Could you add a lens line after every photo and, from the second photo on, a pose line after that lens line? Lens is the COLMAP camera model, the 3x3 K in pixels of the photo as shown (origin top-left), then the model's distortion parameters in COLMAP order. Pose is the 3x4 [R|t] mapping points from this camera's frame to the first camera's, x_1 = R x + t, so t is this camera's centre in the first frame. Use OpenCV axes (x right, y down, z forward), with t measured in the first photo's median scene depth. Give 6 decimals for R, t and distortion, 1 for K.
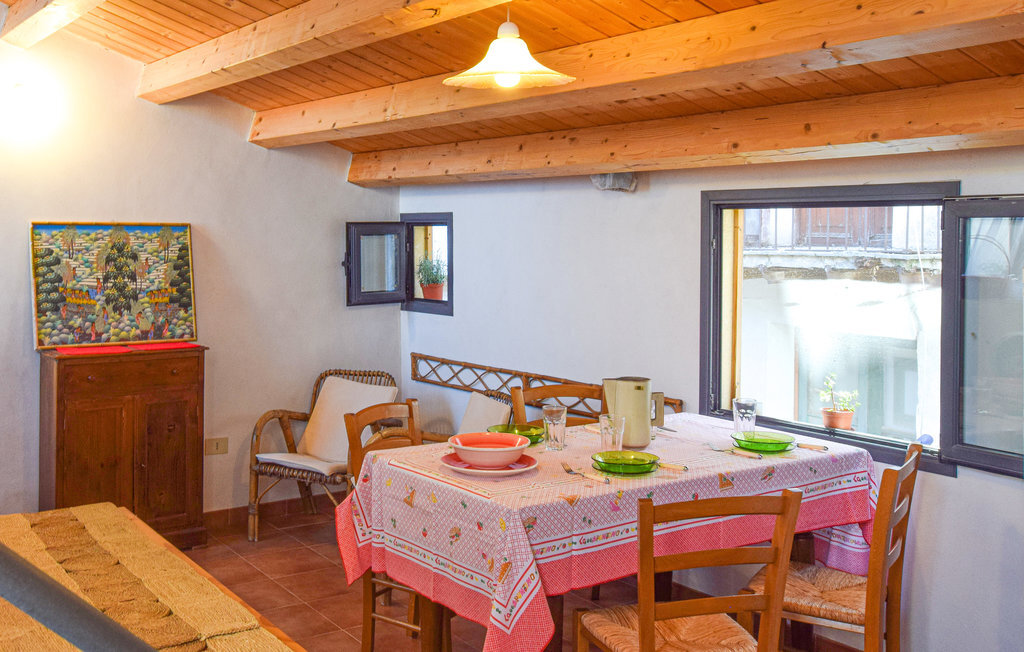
lens RADIAL K [[1050.6, 0, 389.9], [0, 1050.6, 257.5], [0, 0, 1]] dist [-0.014120, 0.048734]
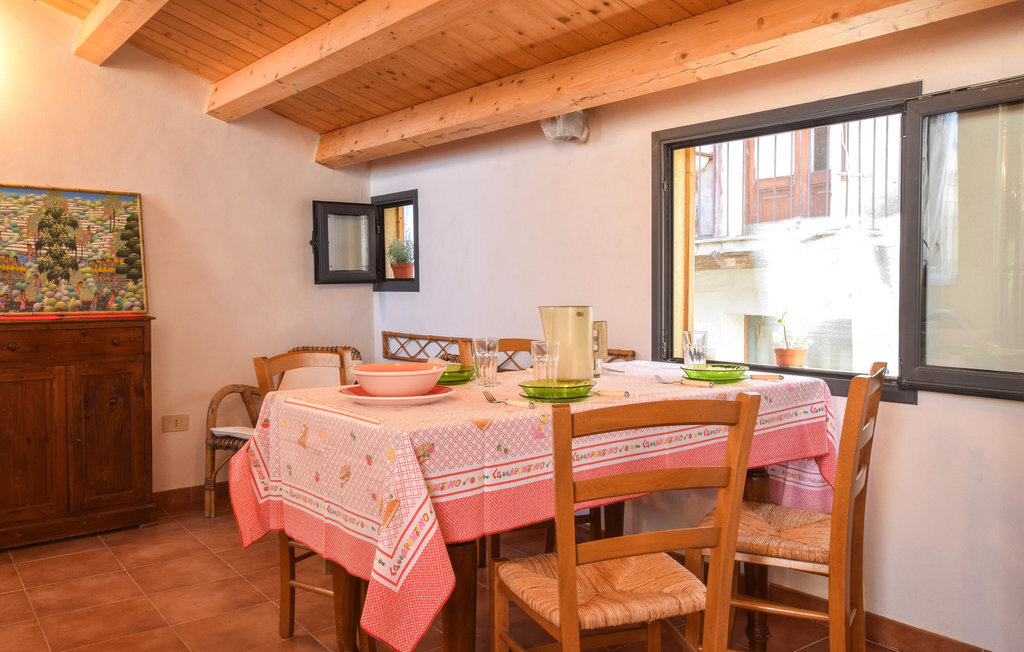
lens RADIAL K [[847.7, 0, 512.0], [0, 847.7, 326.0], [0, 0, 1]] dist [0.000024, 0.012728]
pose [[0.994651, -0.013164, 0.102453, 0.086431], [0.010669, 0.999634, 0.024861, 0.093048], [-0.102743, -0.023635, 0.994427, 0.234551]]
